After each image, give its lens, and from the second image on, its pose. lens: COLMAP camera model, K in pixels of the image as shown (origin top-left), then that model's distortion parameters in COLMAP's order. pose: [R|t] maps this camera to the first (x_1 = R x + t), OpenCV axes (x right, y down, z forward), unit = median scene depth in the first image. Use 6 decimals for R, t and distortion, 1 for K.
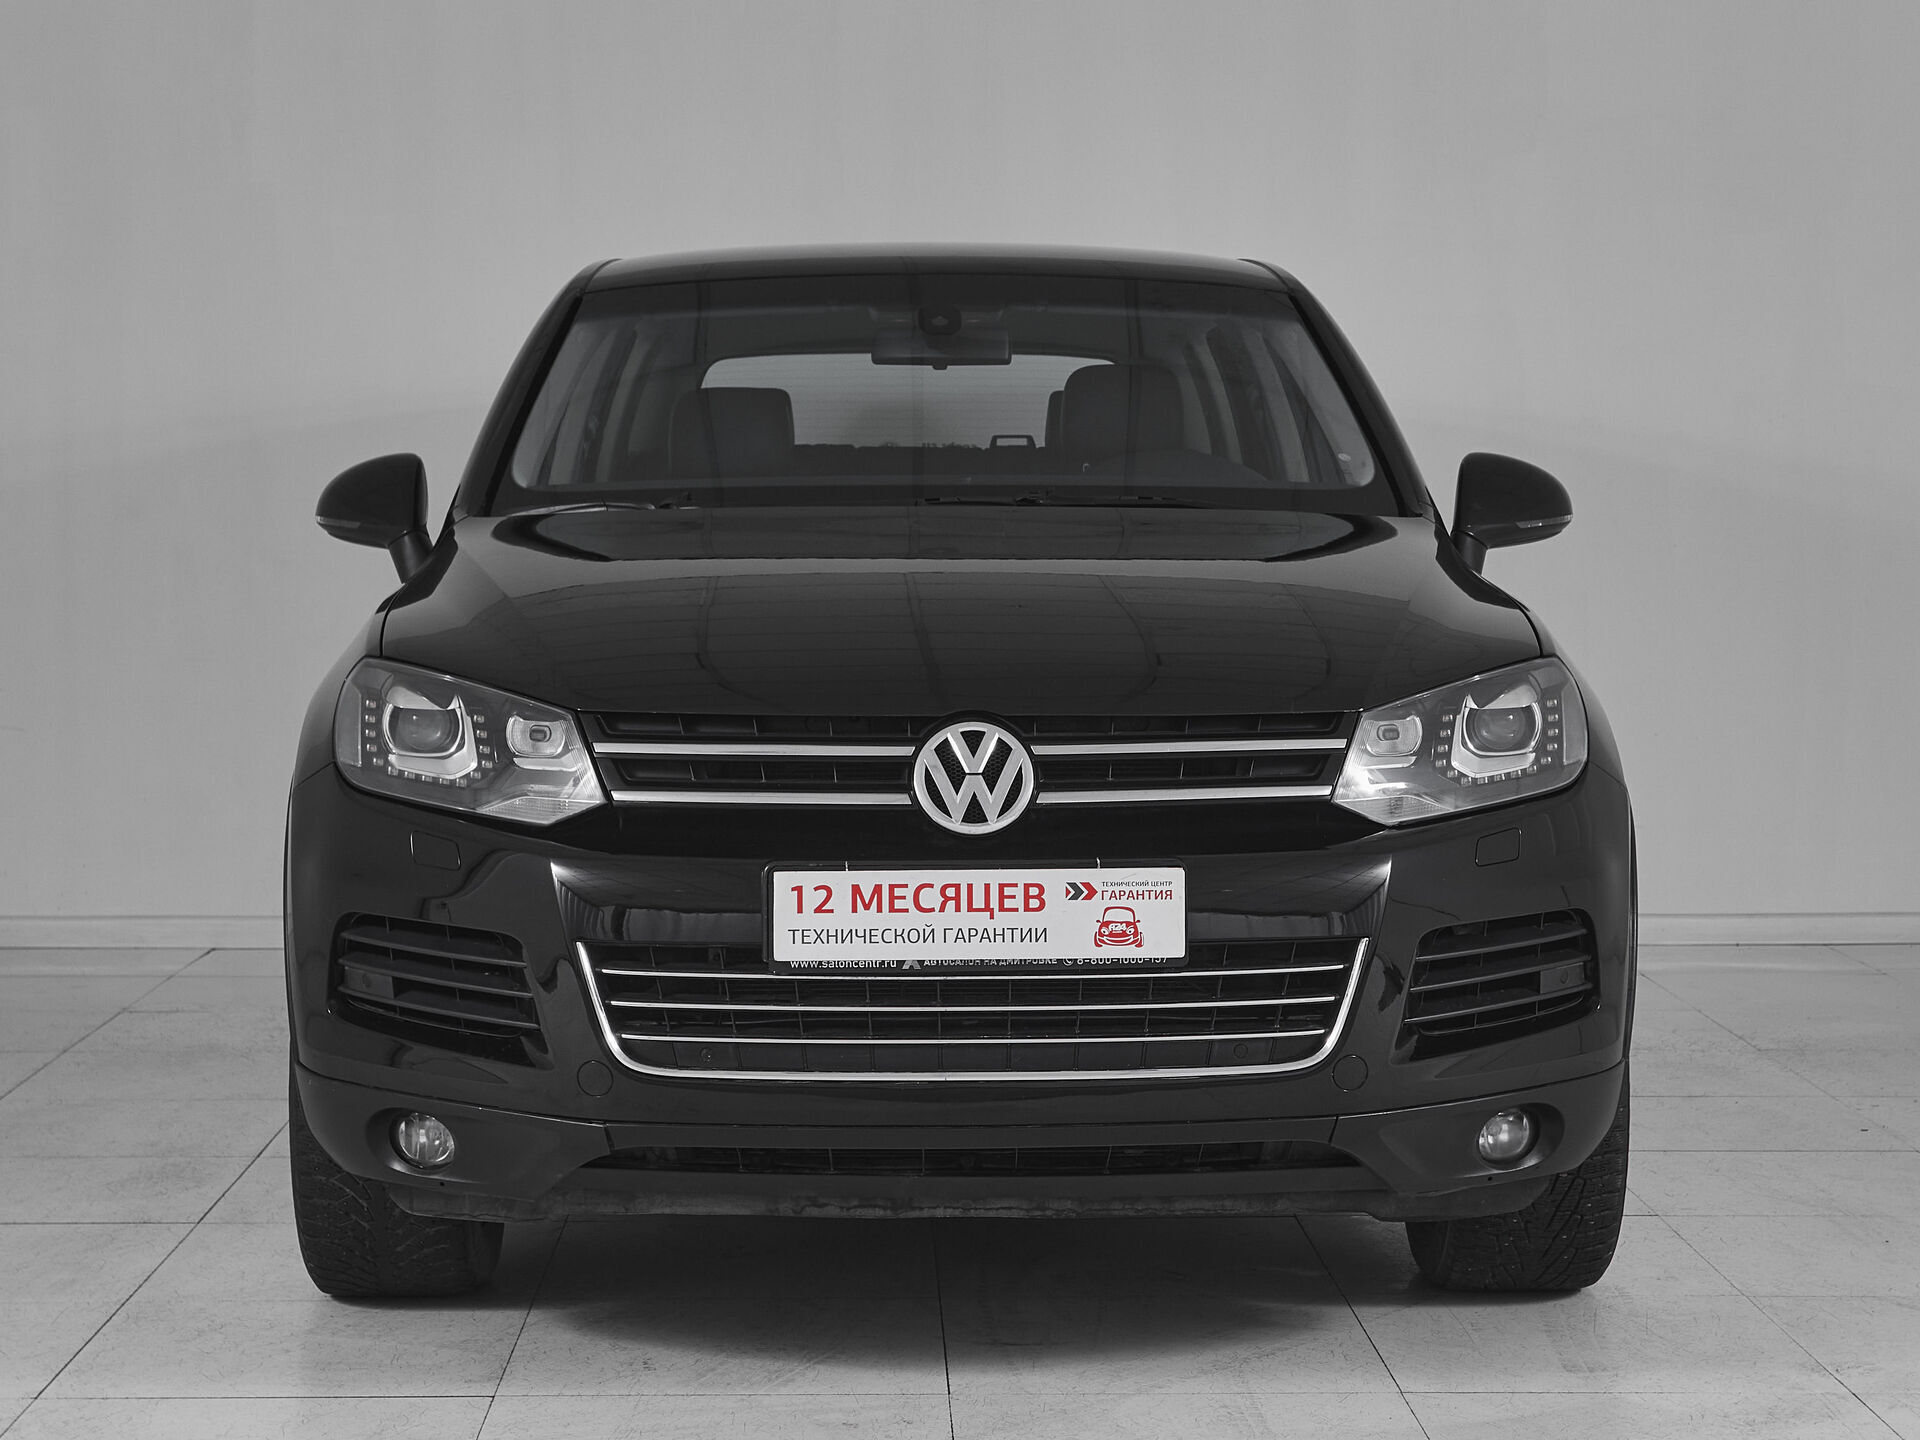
lens RADIAL K [[2987.7, 0, 1027.1], [0, 2987.7, 775.1], [0, 0, 1]] dist [0.003504, 0.093535]
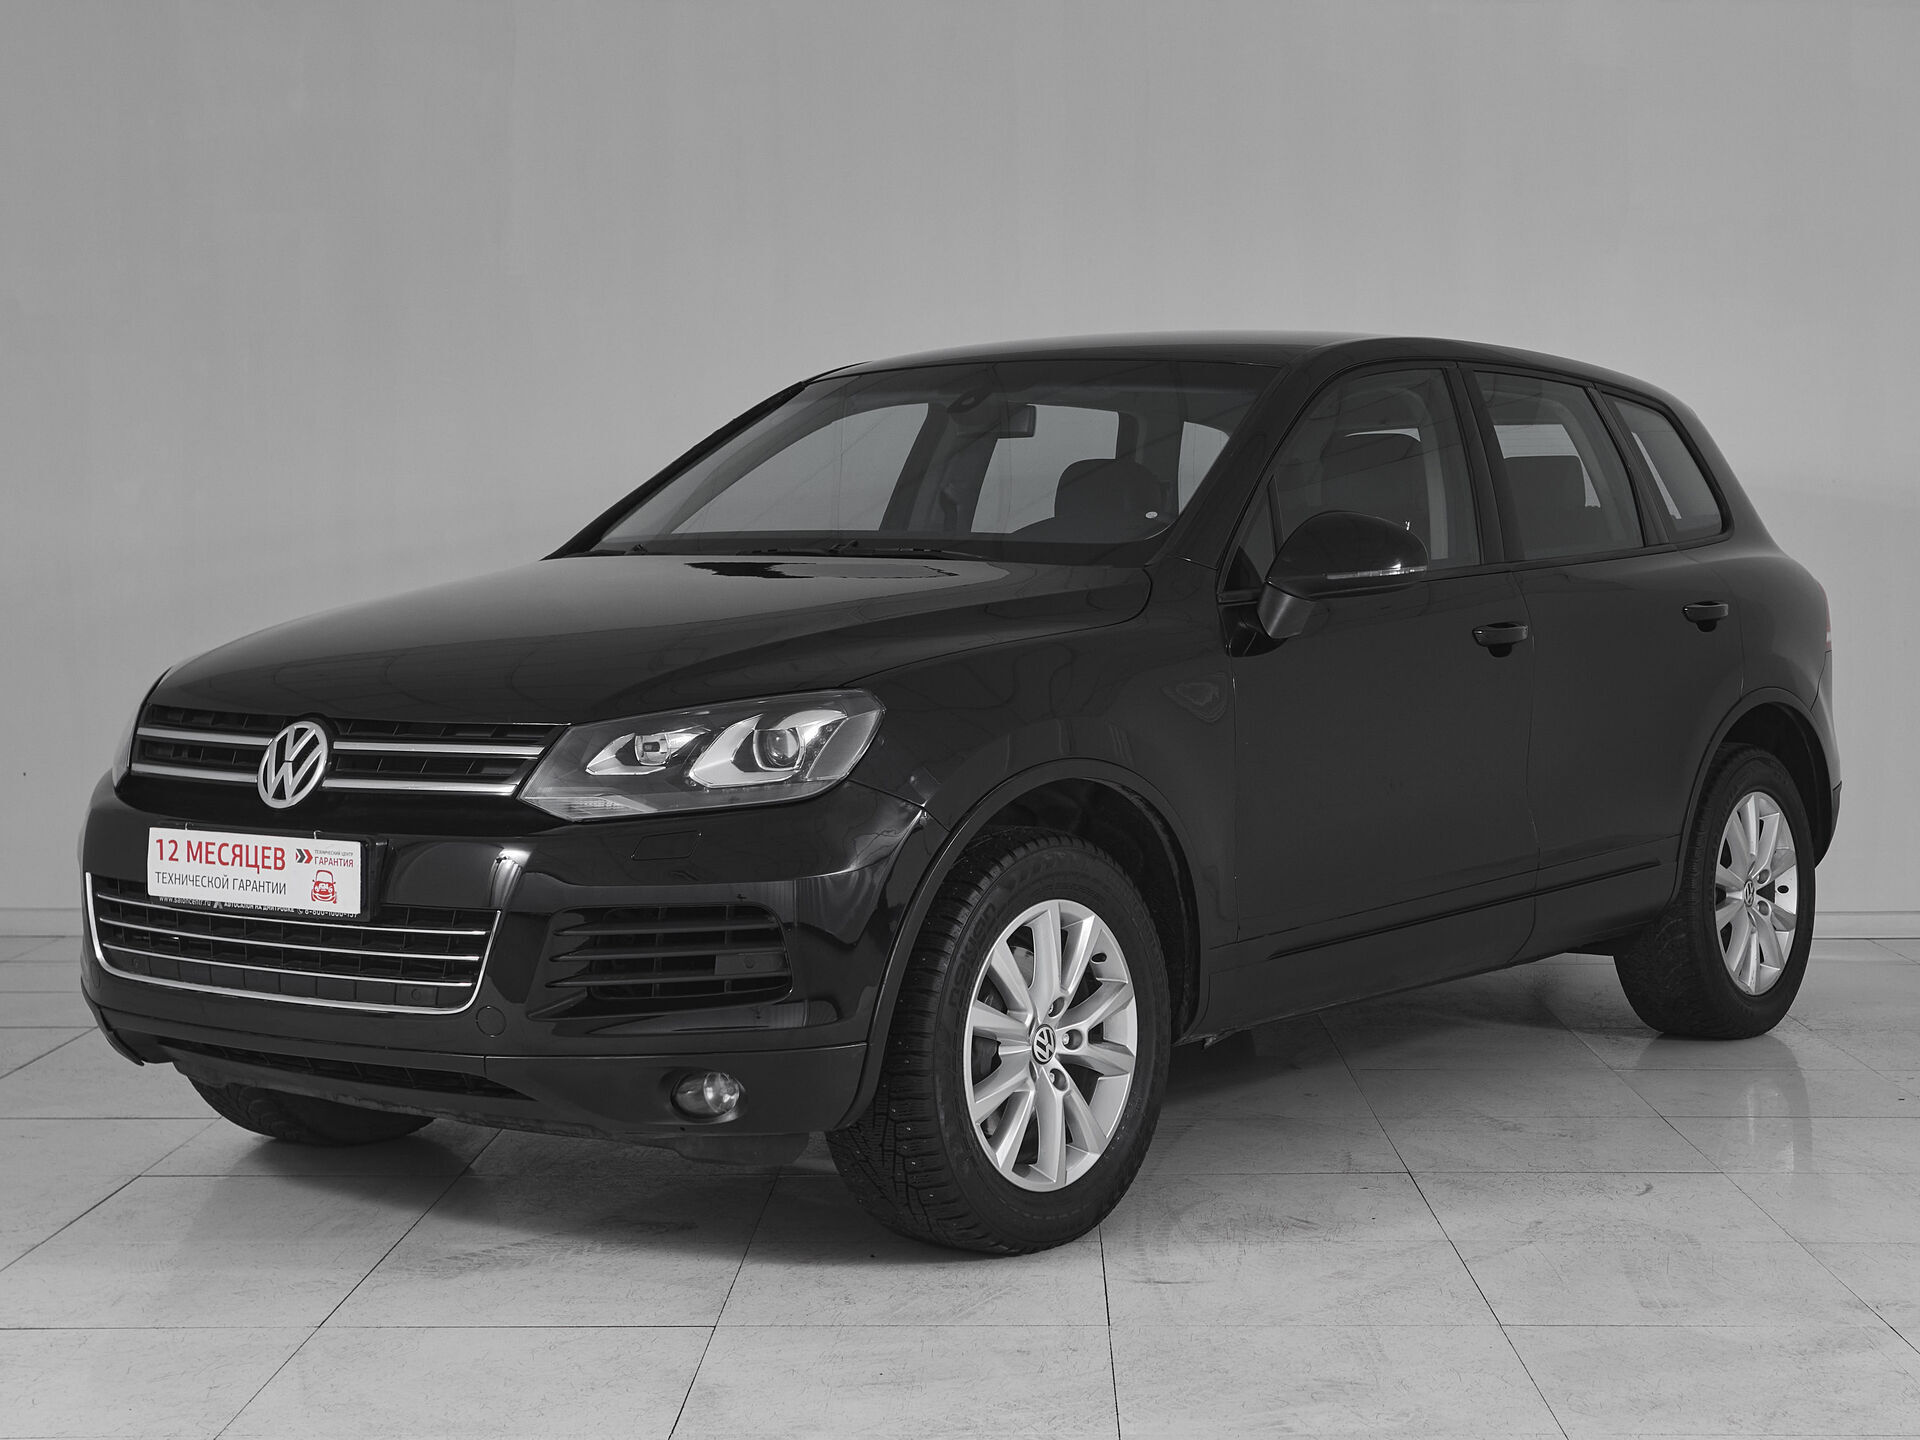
lens RADIAL K [[2987.7, 0, 1027.1], [0, 2987.7, 775.1], [0, 0, 1]] dist [0.003504, 0.093535]
pose [[0.785253, 0.042510, -0.617714, 1.039822], [-0.045262, 0.998912, 0.011205, -0.023581], [0.617519, 0.019161, 0.786323, 0.191231]]
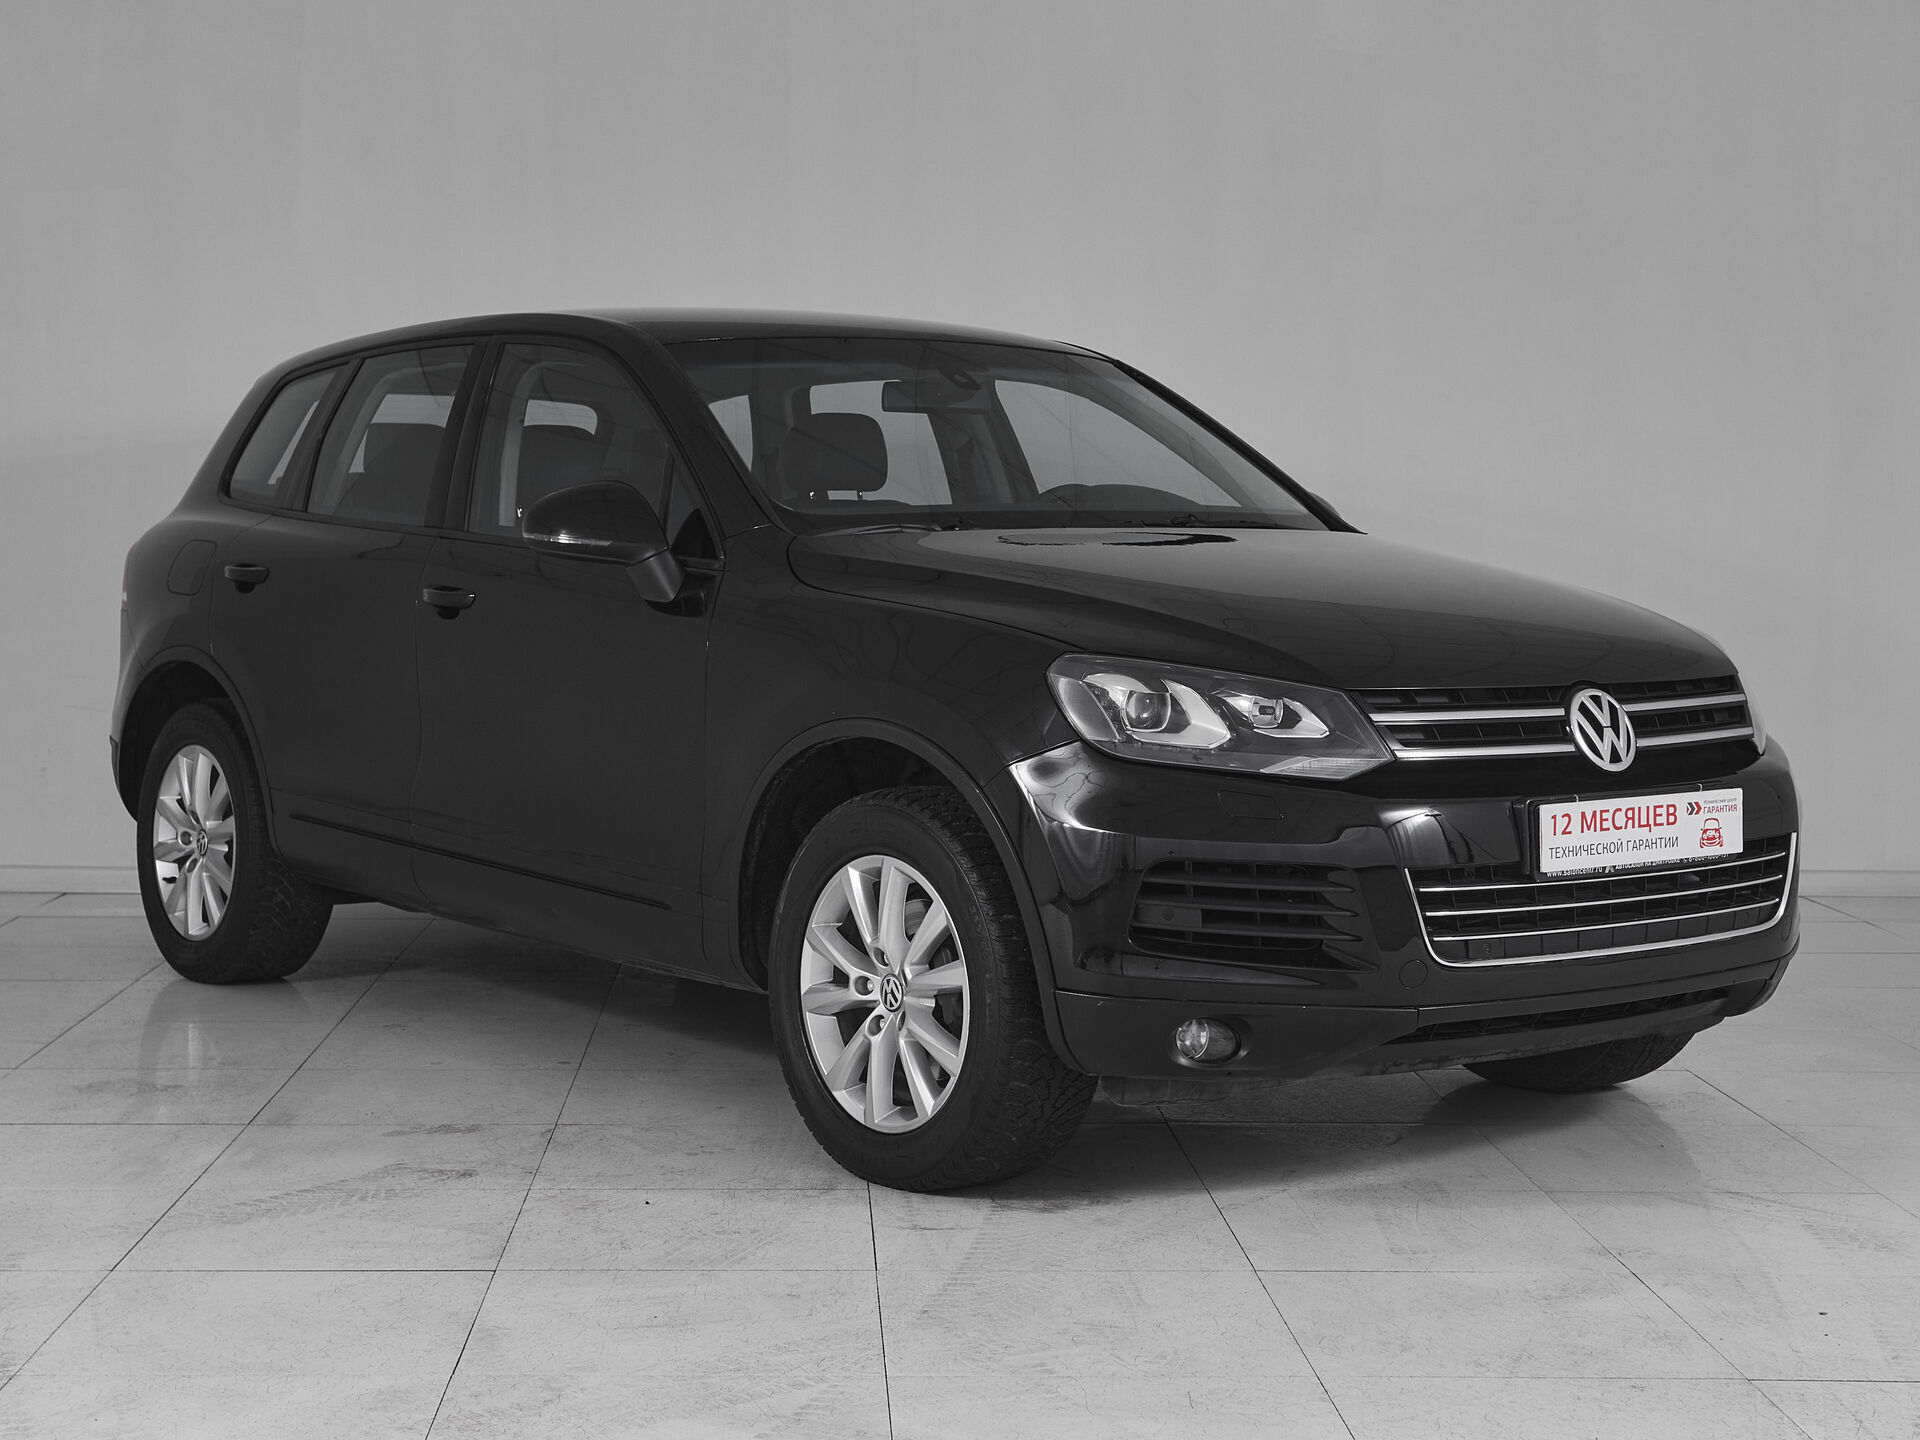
lens RADIAL K [[2987.7, 0, 1027.1], [0, 2987.7, 775.1], [0, 0, 1]] dist [0.003504, 0.093535]
pose [[0.817917, -0.043940, 0.573655, -1.025133], [0.037615, 0.999030, 0.022890, -0.019739], [-0.574105, 0.002856, 0.818777, 0.045410]]
